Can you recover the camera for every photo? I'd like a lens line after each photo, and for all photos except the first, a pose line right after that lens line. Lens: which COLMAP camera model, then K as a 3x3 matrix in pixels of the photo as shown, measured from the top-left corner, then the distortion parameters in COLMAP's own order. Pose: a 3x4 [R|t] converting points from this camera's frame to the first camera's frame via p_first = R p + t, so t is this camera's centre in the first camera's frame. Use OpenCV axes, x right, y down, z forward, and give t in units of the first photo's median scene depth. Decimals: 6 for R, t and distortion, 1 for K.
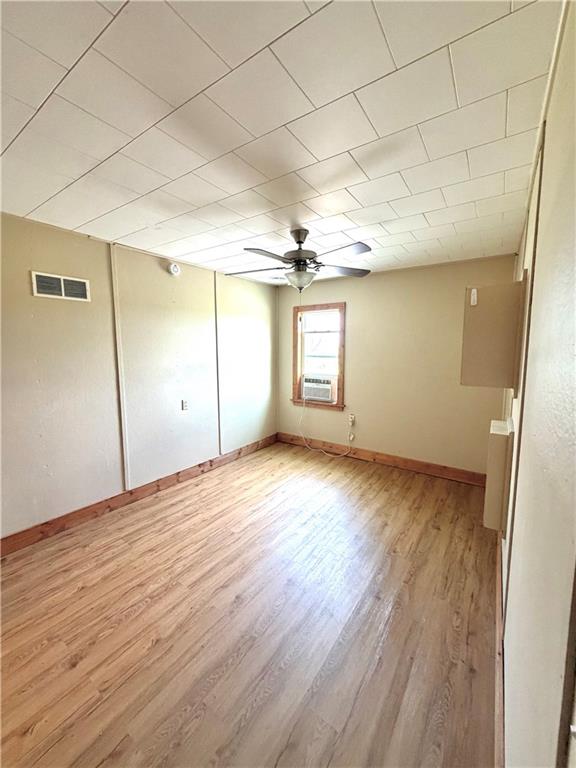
lens RADIAL K [[306.0, 0, 285.4], [0, 306.0, 381.1], [0, 0, 1]] dist [-0.001160, 0.000167]
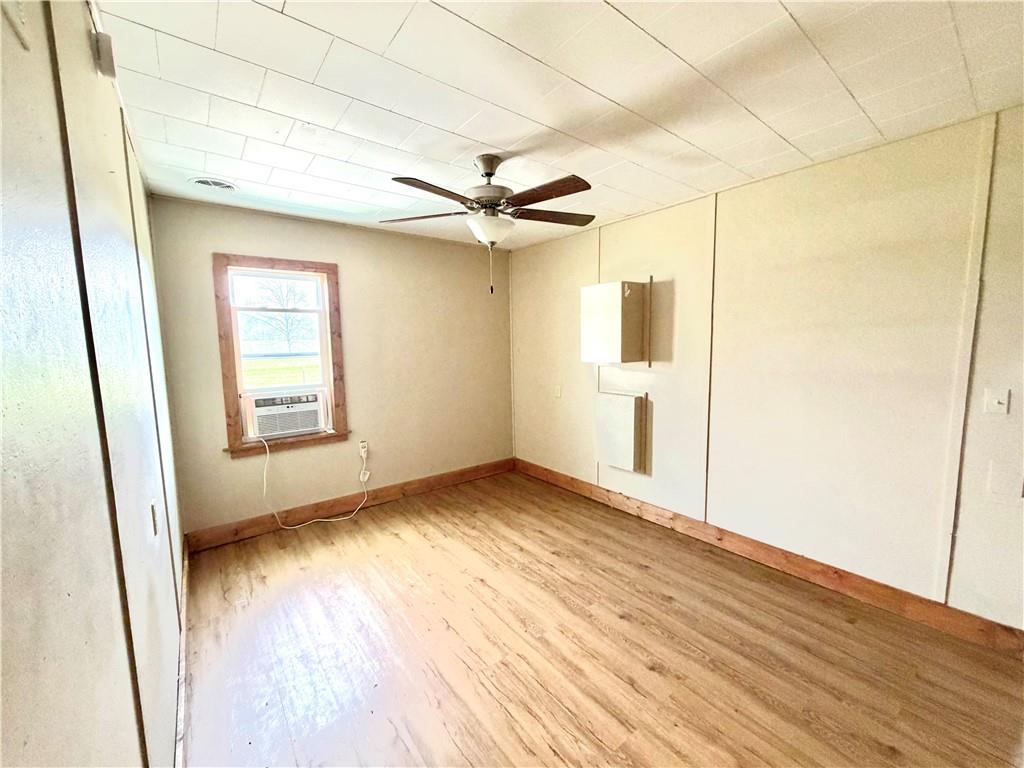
lens RADIAL K [[408.0, 0, 510.7], [0, 408.0, 386.8], [0, 0, 1]] dist [-0.001160, 0.000167]
pose [[0.291405, -0.113918, 0.949793, -0.506994], [0.122766, 0.989127, 0.080970, -0.037582], [-0.948690, 0.093007, 0.302222, 0.441465]]
